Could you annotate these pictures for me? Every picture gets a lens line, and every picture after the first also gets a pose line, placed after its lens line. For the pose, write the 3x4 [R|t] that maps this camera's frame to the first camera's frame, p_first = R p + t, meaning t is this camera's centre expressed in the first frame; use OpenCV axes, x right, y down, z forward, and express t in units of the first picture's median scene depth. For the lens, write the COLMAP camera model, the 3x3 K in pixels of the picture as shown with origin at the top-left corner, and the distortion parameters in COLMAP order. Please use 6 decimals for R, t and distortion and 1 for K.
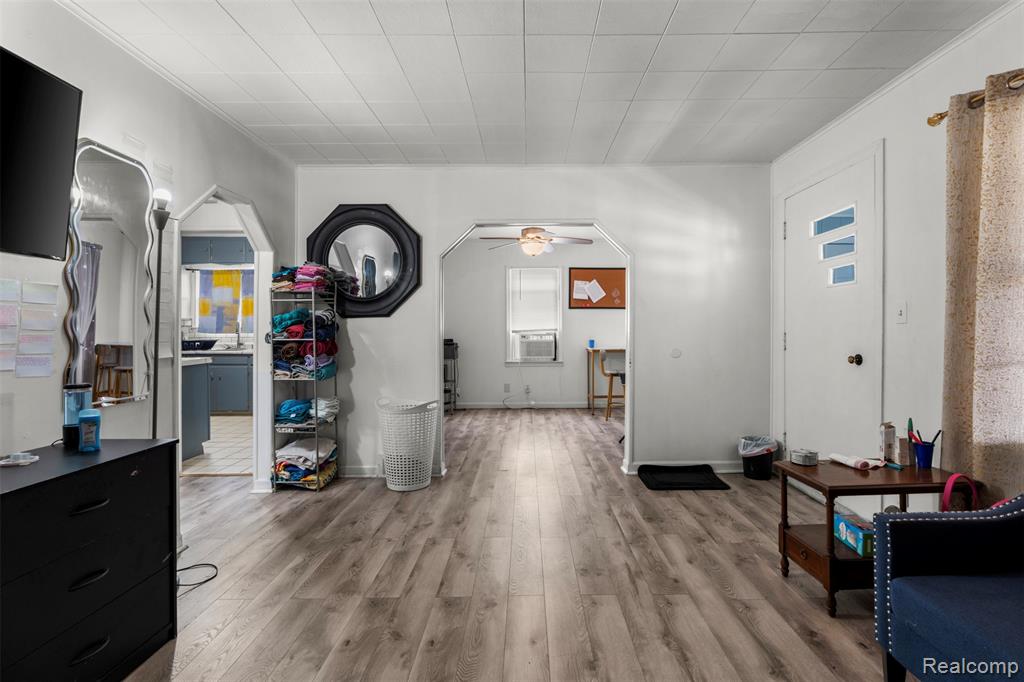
lens RADIAL K [[465.2, 0, 524.5], [0, 465.2, 332.1], [0, 0, 1]] dist [-0.000772, 0.000130]
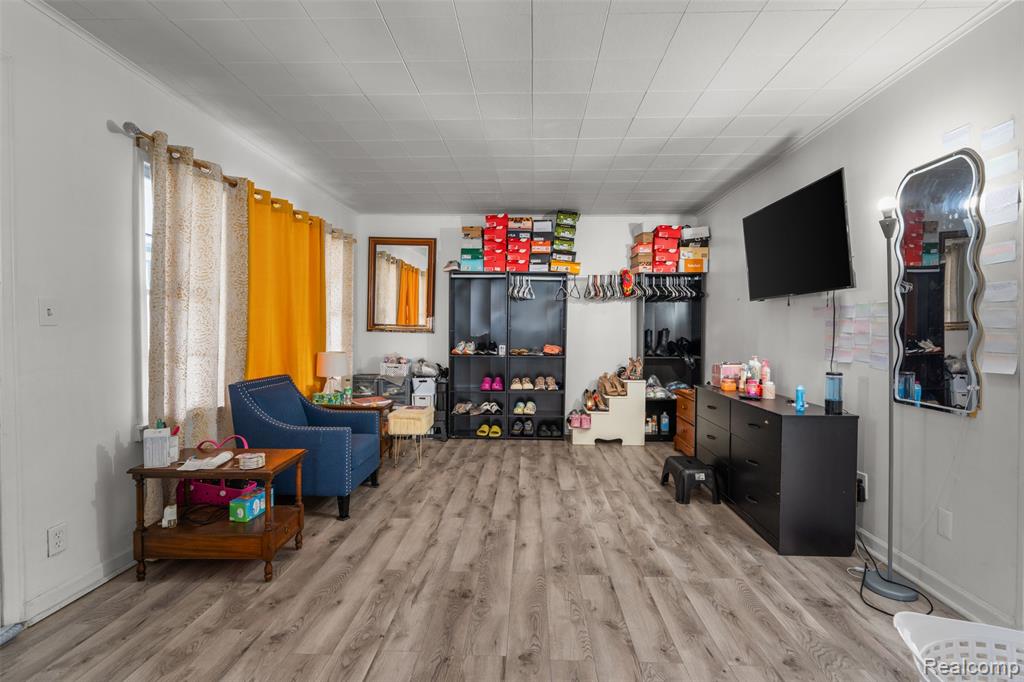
lens RADIAL K [[465.2, 0, 524.5], [0, 465.2, 332.1], [0, 0, 1]] dist [-0.000772, 0.000130]
pose [[-0.999963, -0.004356, 0.007403, 0.007785], [-0.004314, 0.999975, 0.005585, -0.016515], [-0.007427, 0.005553, -0.999957, 2.013187]]
